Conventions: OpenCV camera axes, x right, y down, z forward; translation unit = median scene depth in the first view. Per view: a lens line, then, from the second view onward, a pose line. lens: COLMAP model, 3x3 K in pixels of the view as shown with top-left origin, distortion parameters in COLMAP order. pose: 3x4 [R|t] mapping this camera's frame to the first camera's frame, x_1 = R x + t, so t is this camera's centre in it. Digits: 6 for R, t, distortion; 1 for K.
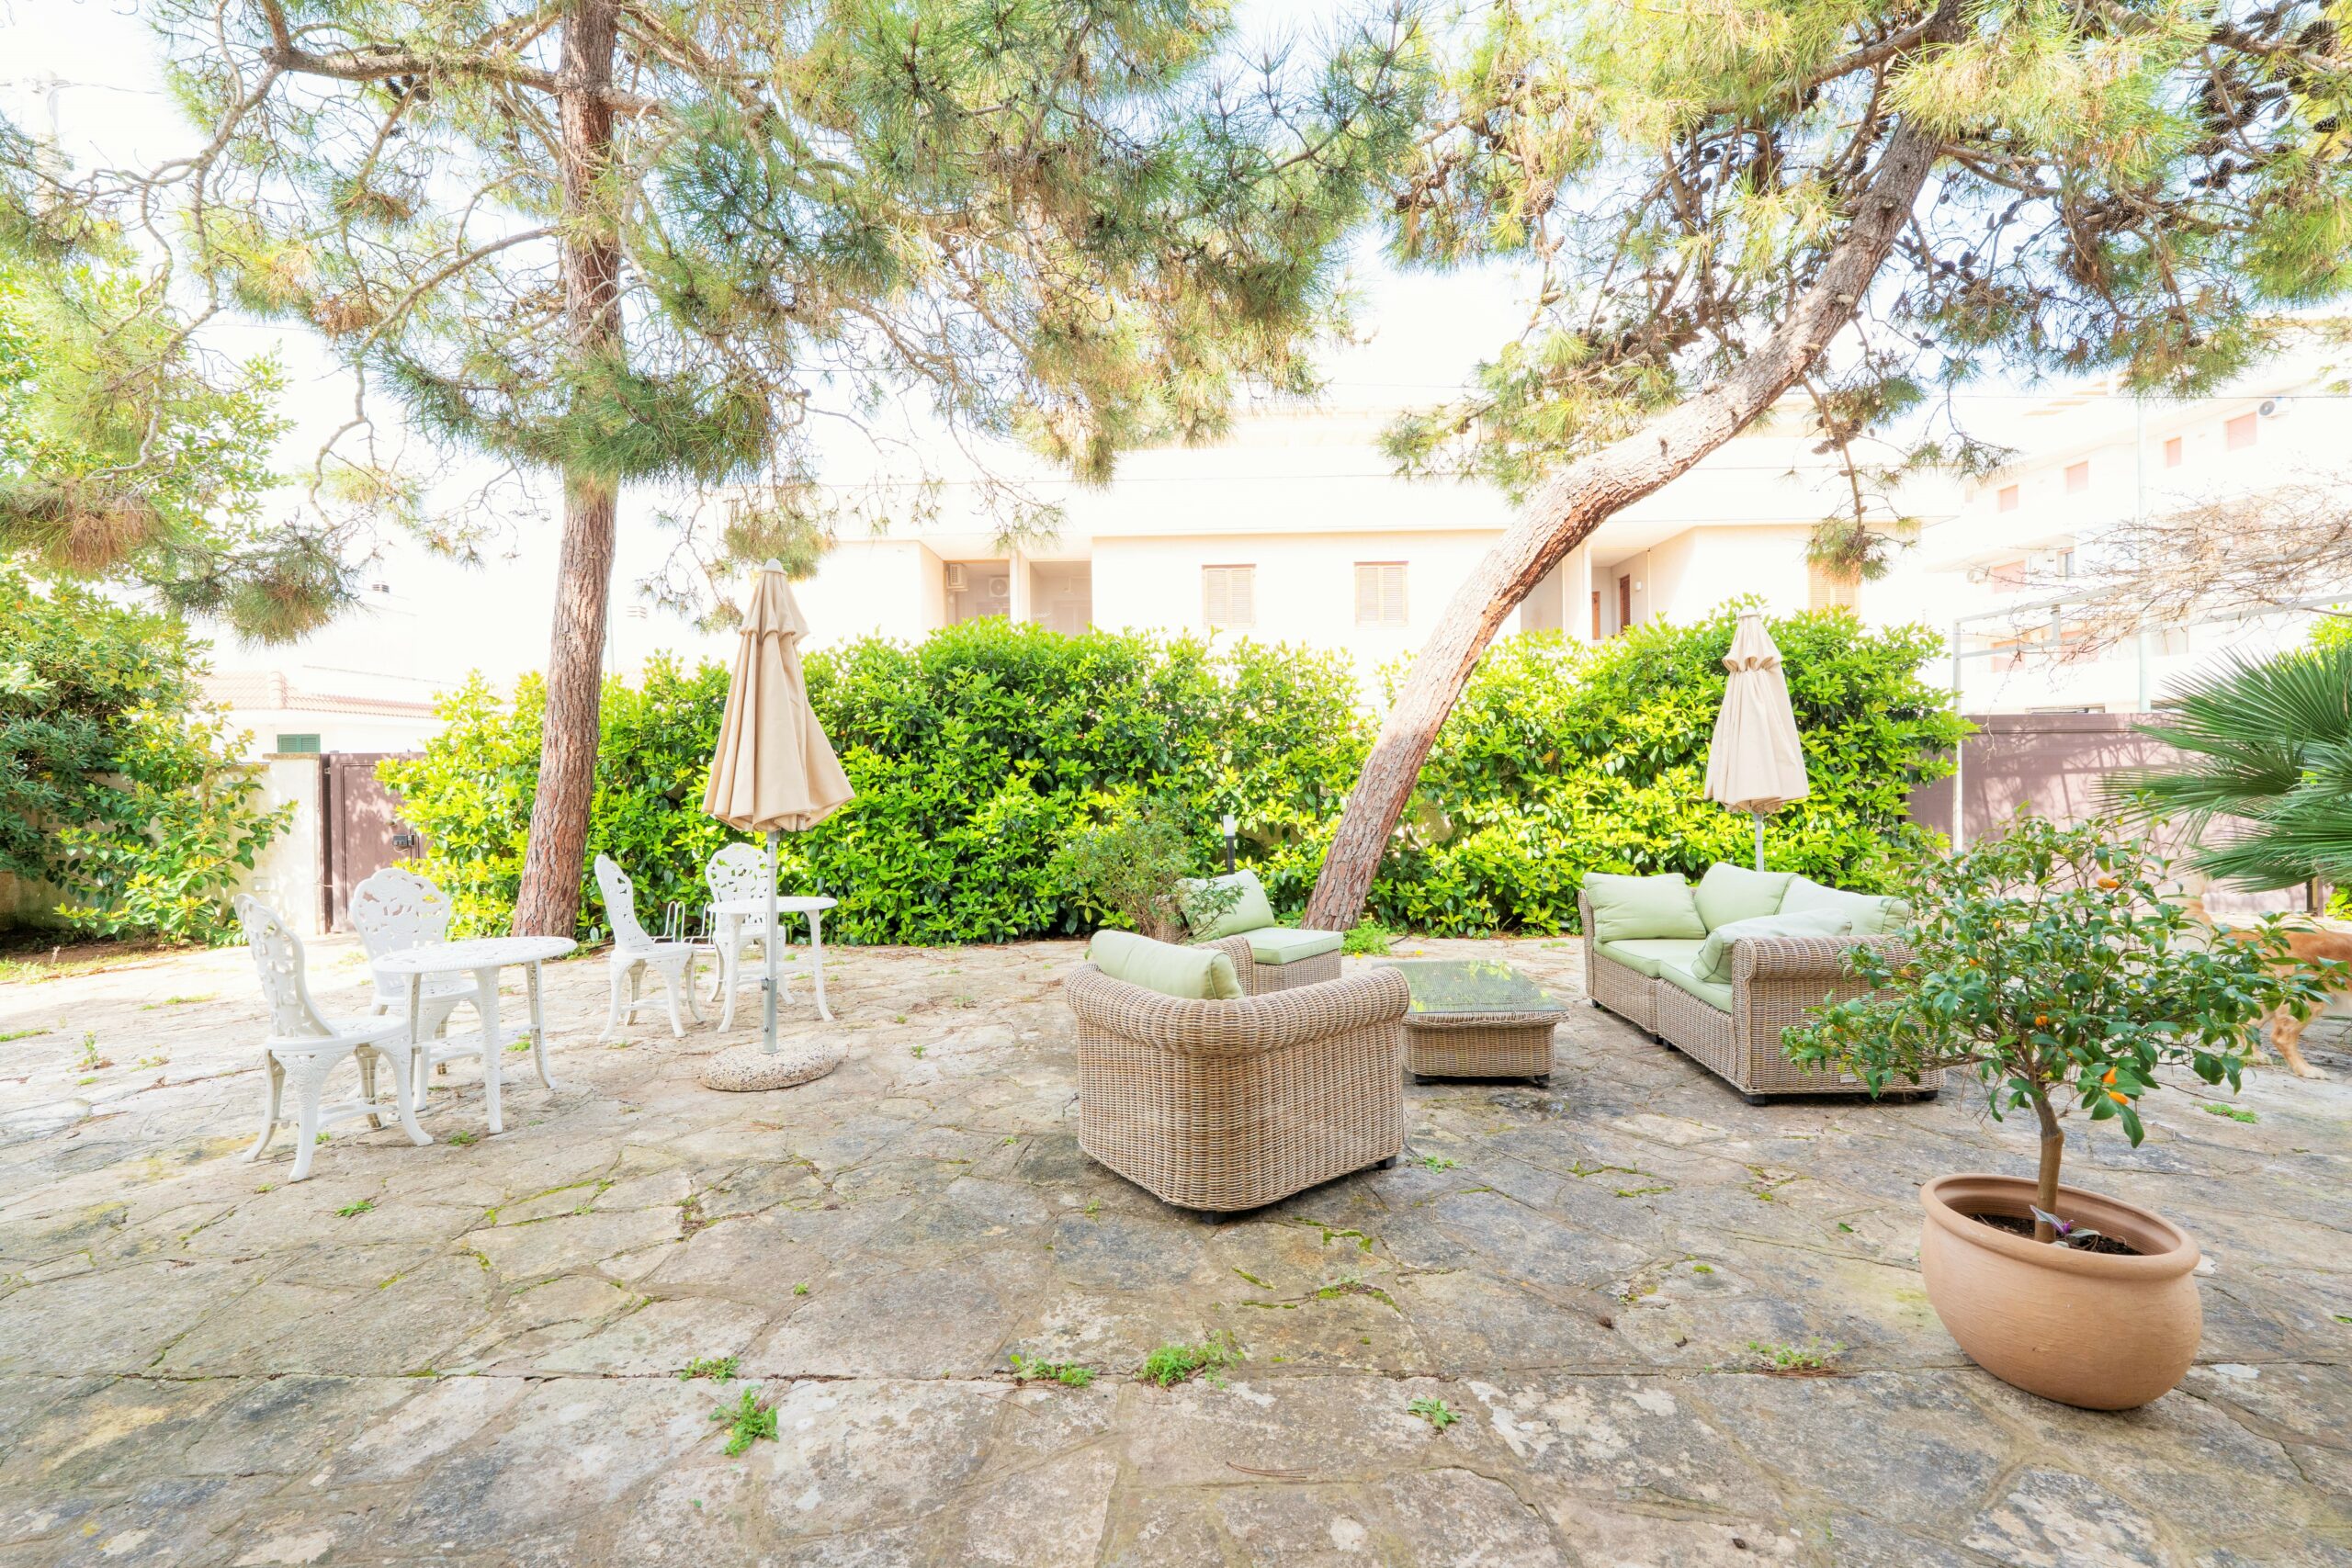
lens RADIAL K [[951.6, 0, 1174.5], [0, 951.6, 779.9], [0, 0, 1]] dist [-0.007617, -0.001275]
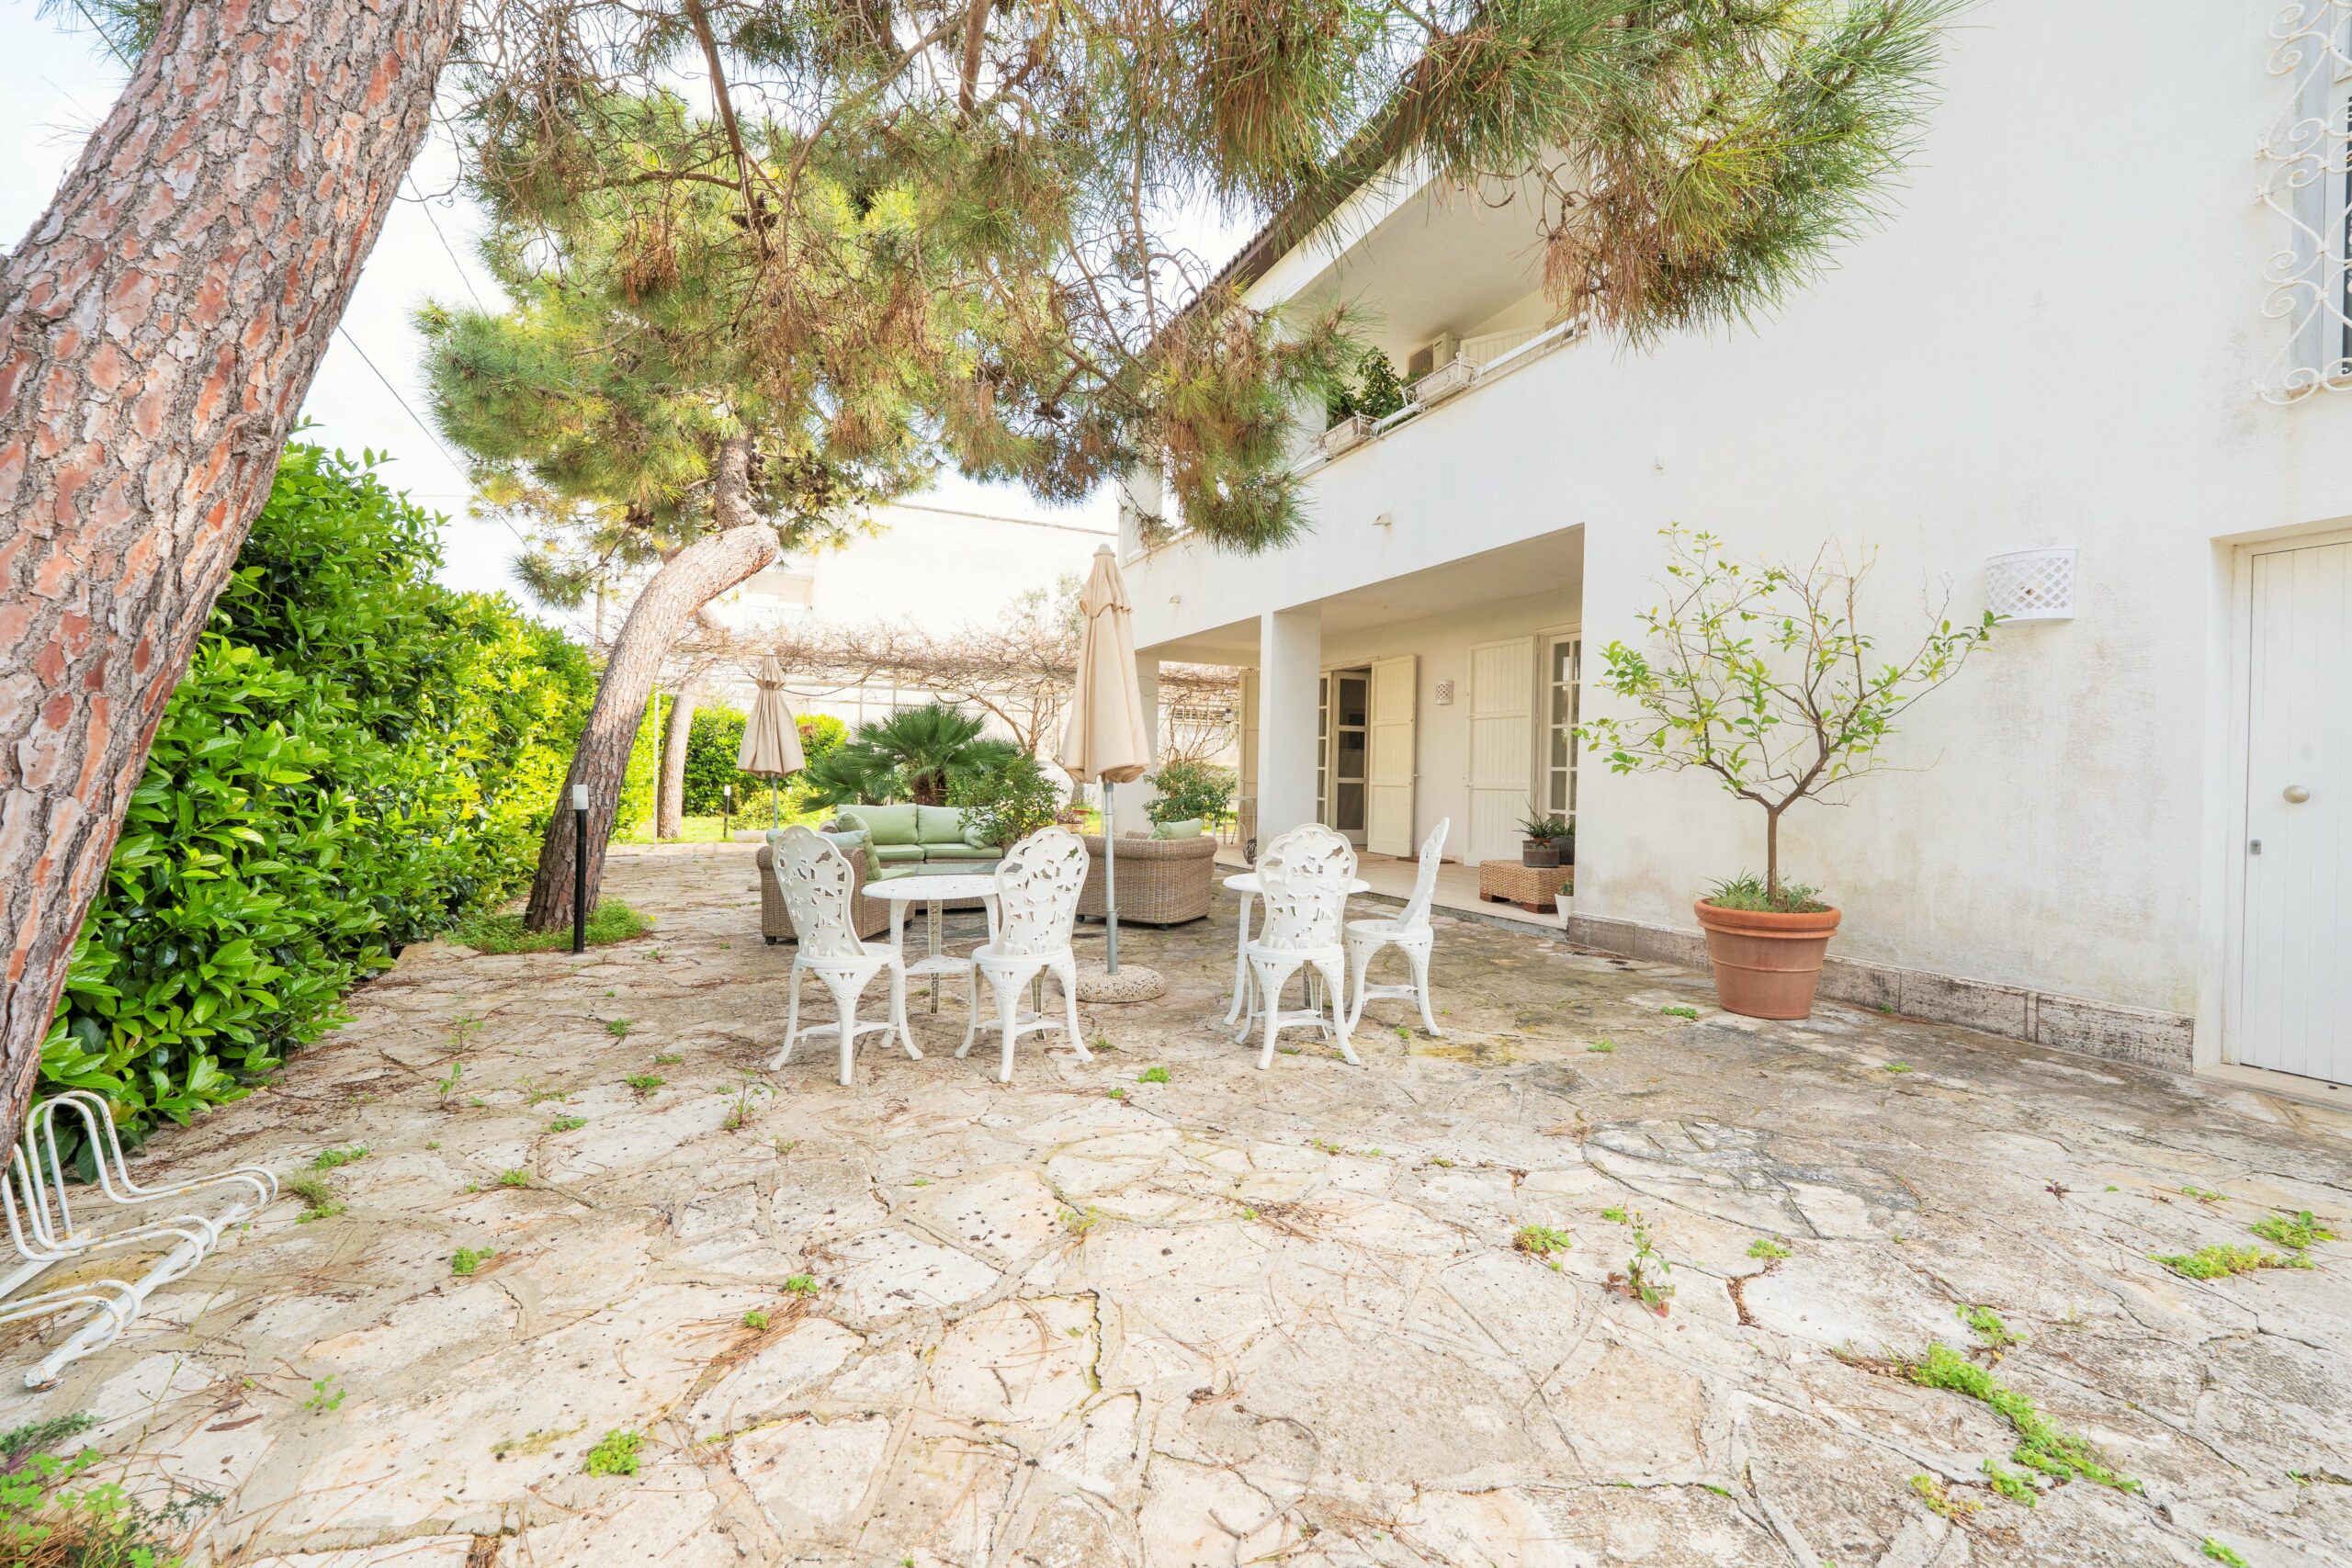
lens RADIAL K [[951.6, 0, 1174.5], [0, 951.6, 779.9], [0, 0, 1]] dist [-0.007617, -0.001275]
pose [[-0.424459, -0.001592, 0.905446, -0.844168], [-0.006889, 0.999975, -0.001471, 0.028660], [-0.905421, -0.006863, -0.424459, 0.798843]]
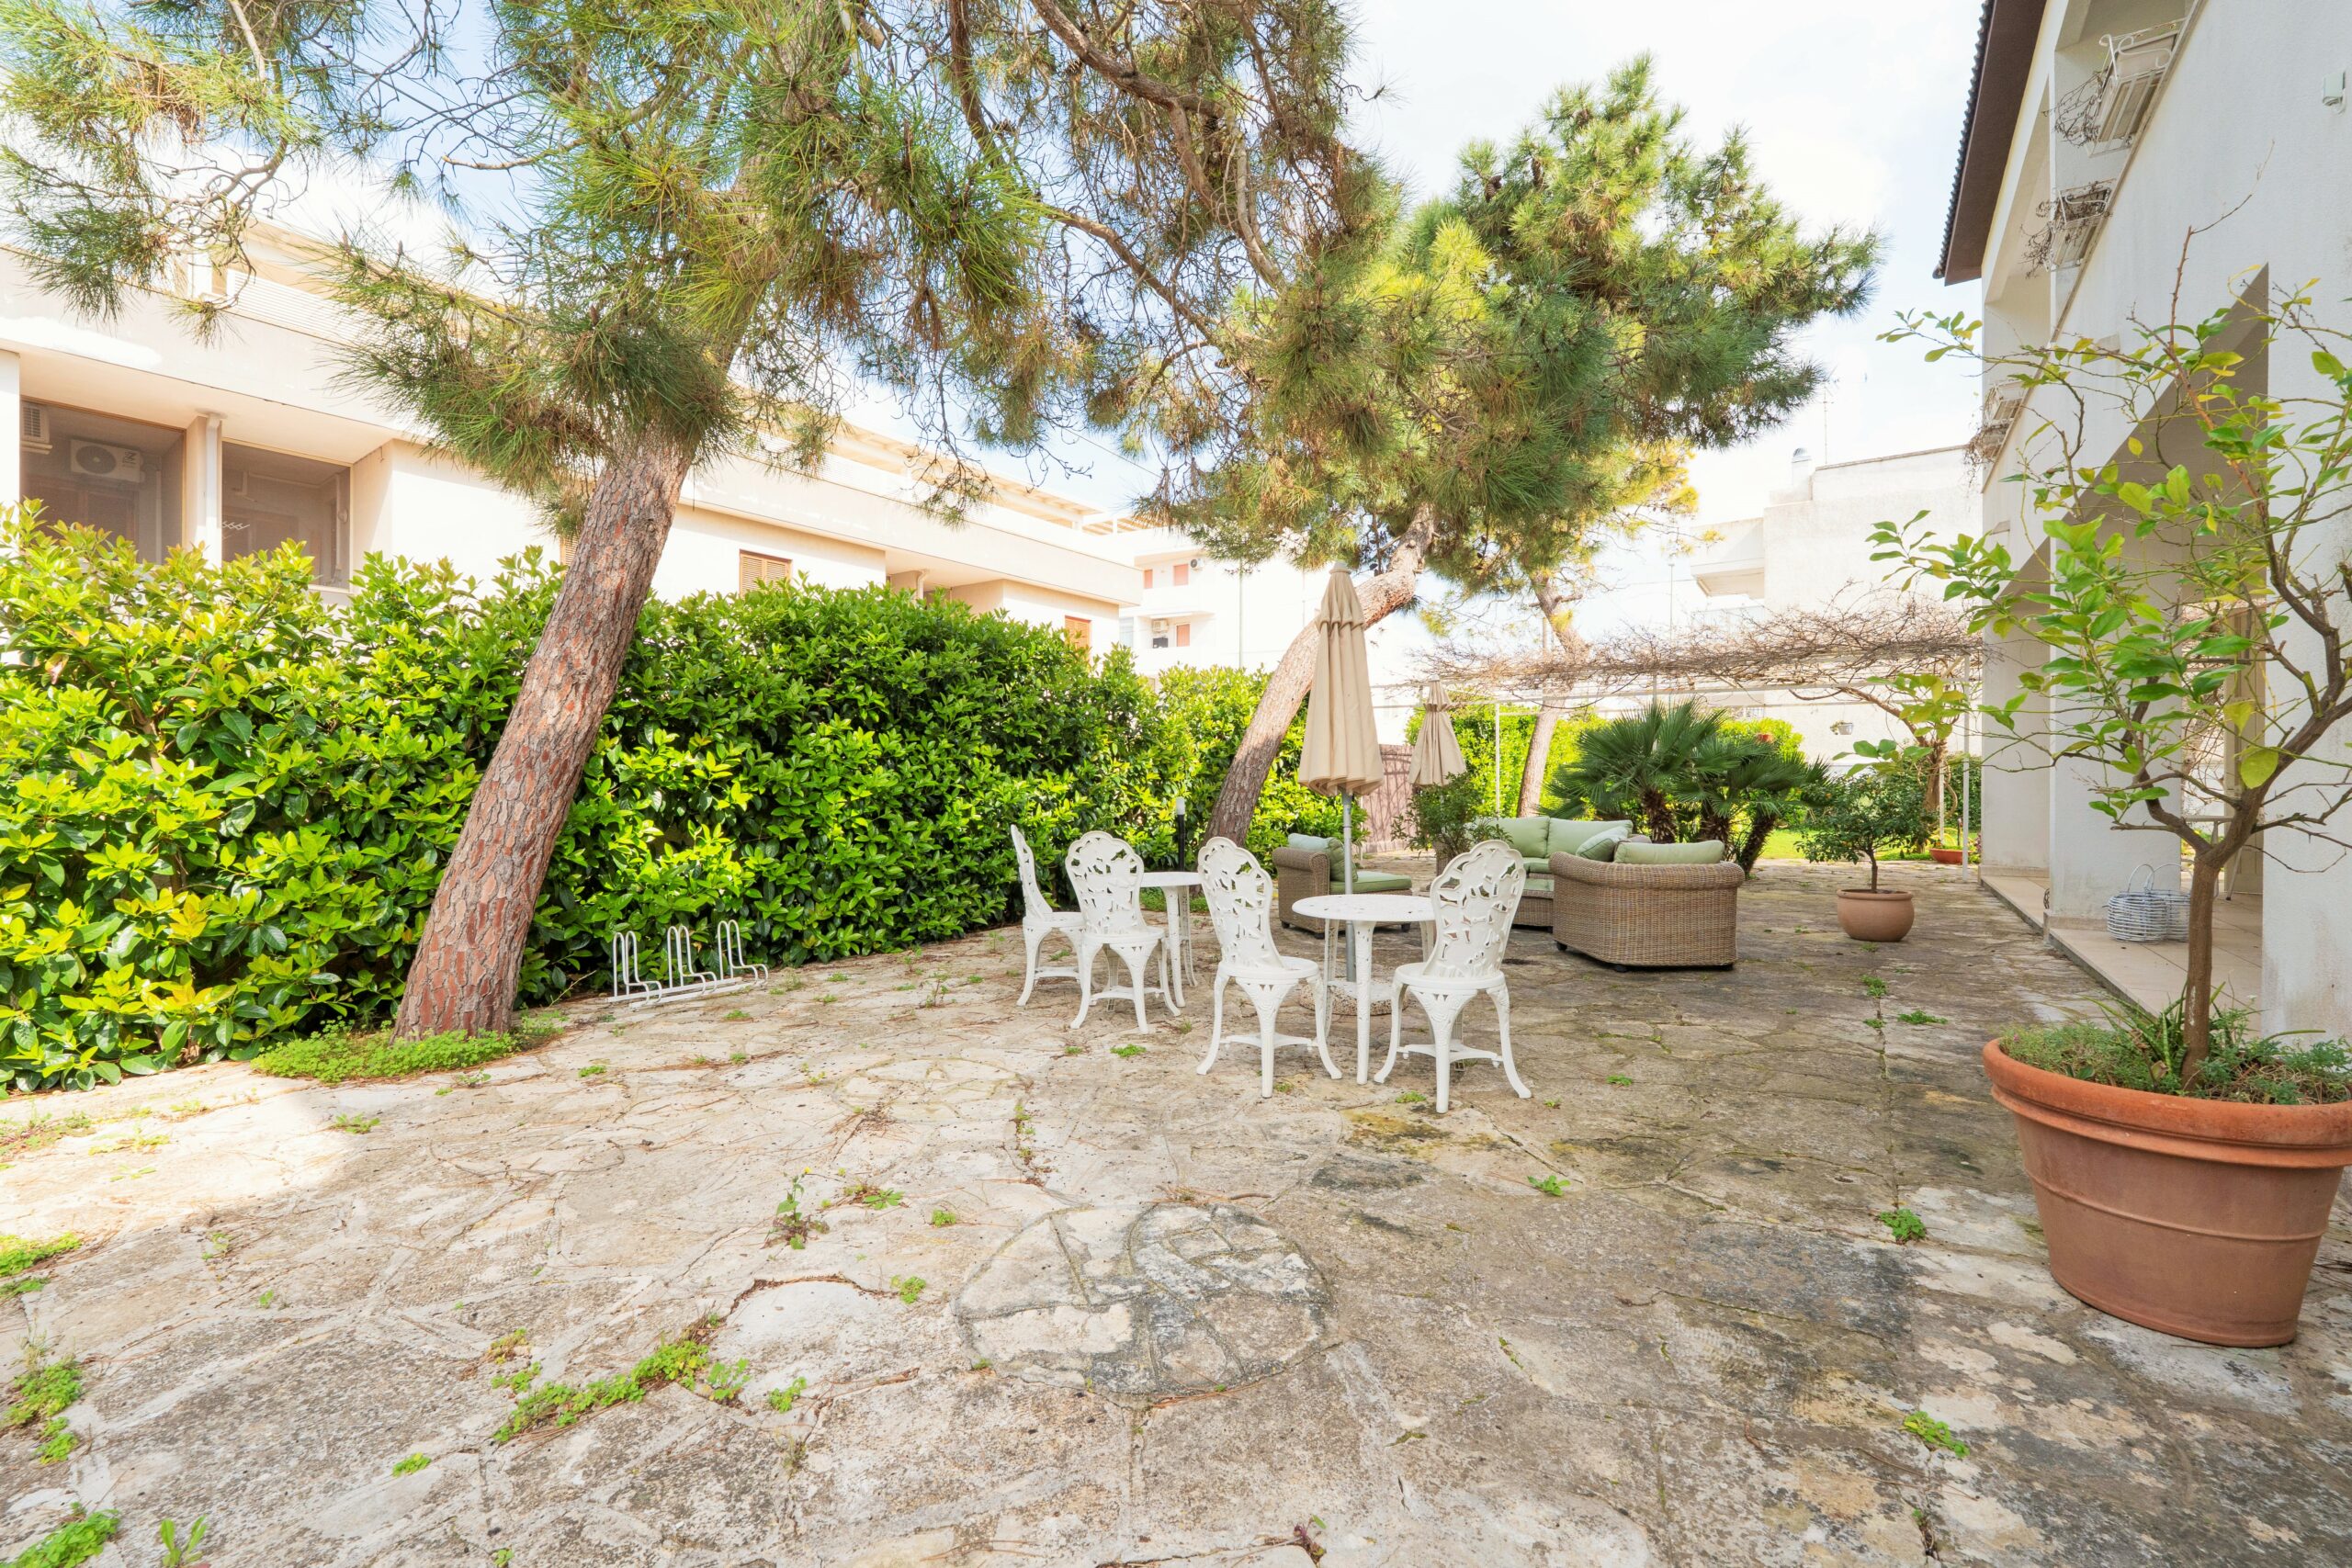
lens RADIAL K [[951.6, 0, 1174.5], [0, 951.6, 779.9], [0, 0, 1]] dist [-0.007617, -0.001275]
pose [[0.578049, 0.008748, 0.815955, -0.840240], [-0.000482, 0.999946, -0.010379, 0.026304], [-0.816002, 0.005606, 0.578022, 0.281564]]
